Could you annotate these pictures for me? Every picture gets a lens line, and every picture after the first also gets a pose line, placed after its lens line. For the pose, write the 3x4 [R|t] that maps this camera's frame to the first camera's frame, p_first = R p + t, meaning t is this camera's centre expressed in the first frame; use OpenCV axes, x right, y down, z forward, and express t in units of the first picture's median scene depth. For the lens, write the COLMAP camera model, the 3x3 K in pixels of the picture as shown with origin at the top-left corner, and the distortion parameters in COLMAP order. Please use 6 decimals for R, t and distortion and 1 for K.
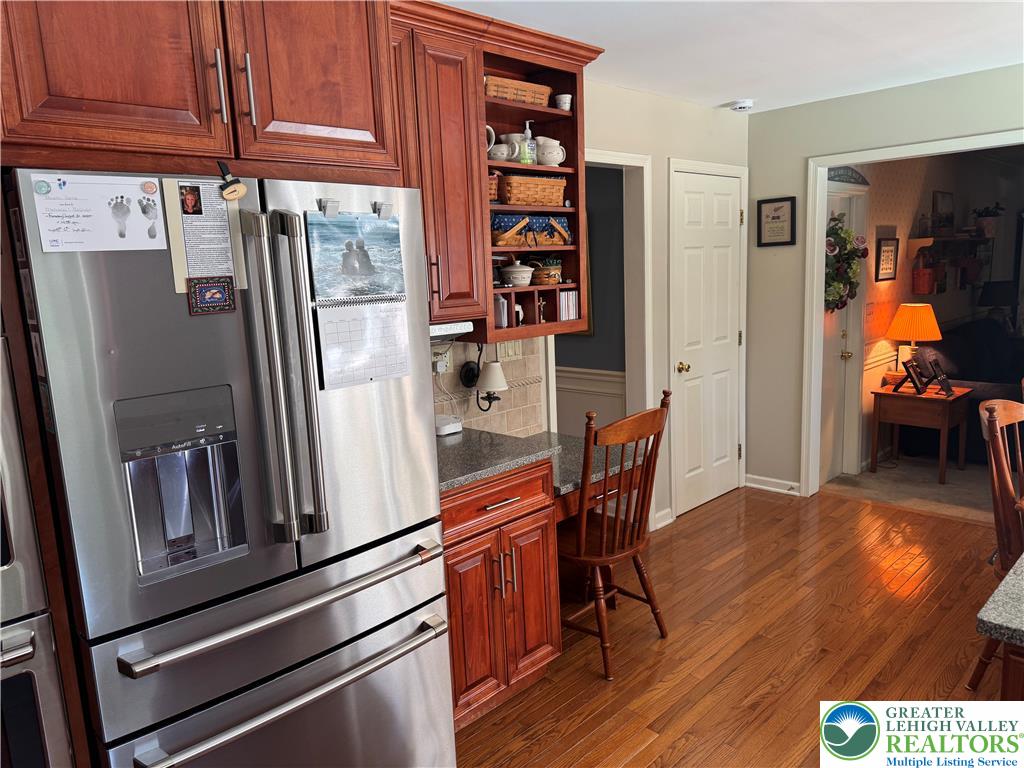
lens RADIAL K [[723.2, 0, 512.0], [0, 723.2, 384.0], [0, 0, 1]] dist [0.118086, -0.160082]
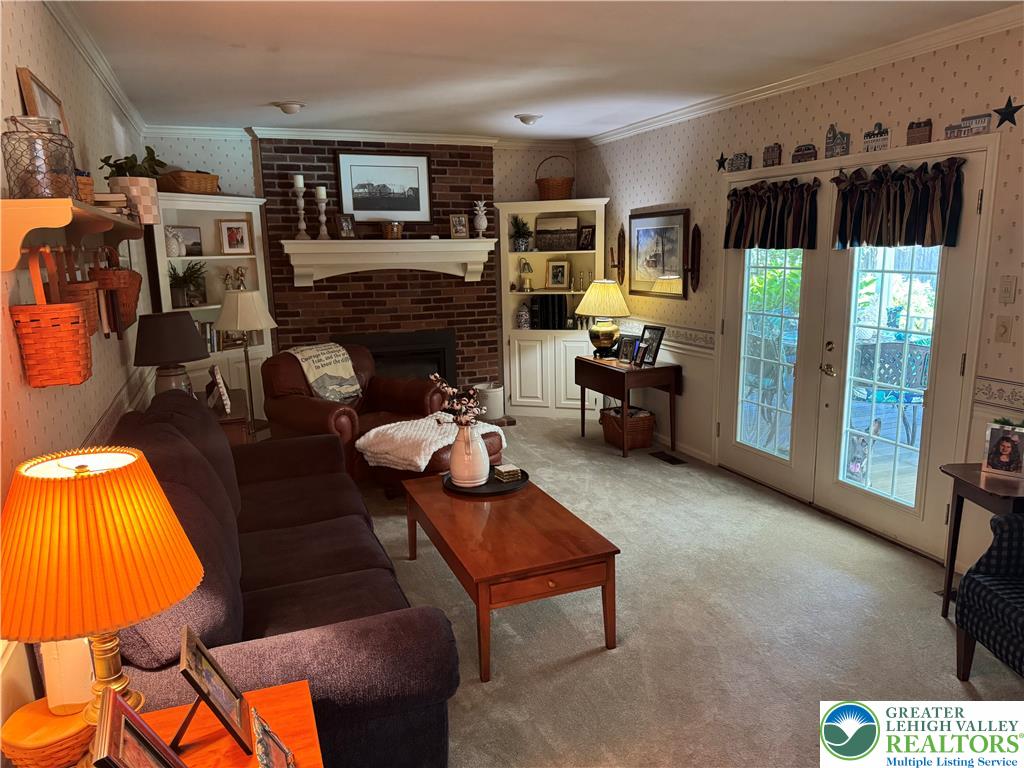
lens RADIAL K [[714.6, 0, 515.4], [0, 714.6, 396.2], [0, 0, 1]] dist [0.089686, -0.158982]
pose [[0.388673, -0.151833, 0.908779, 0.359992], [0.153232, 0.983245, 0.098739, -0.119001], [-0.908545, 0.100877, 0.405426, 0.713870]]
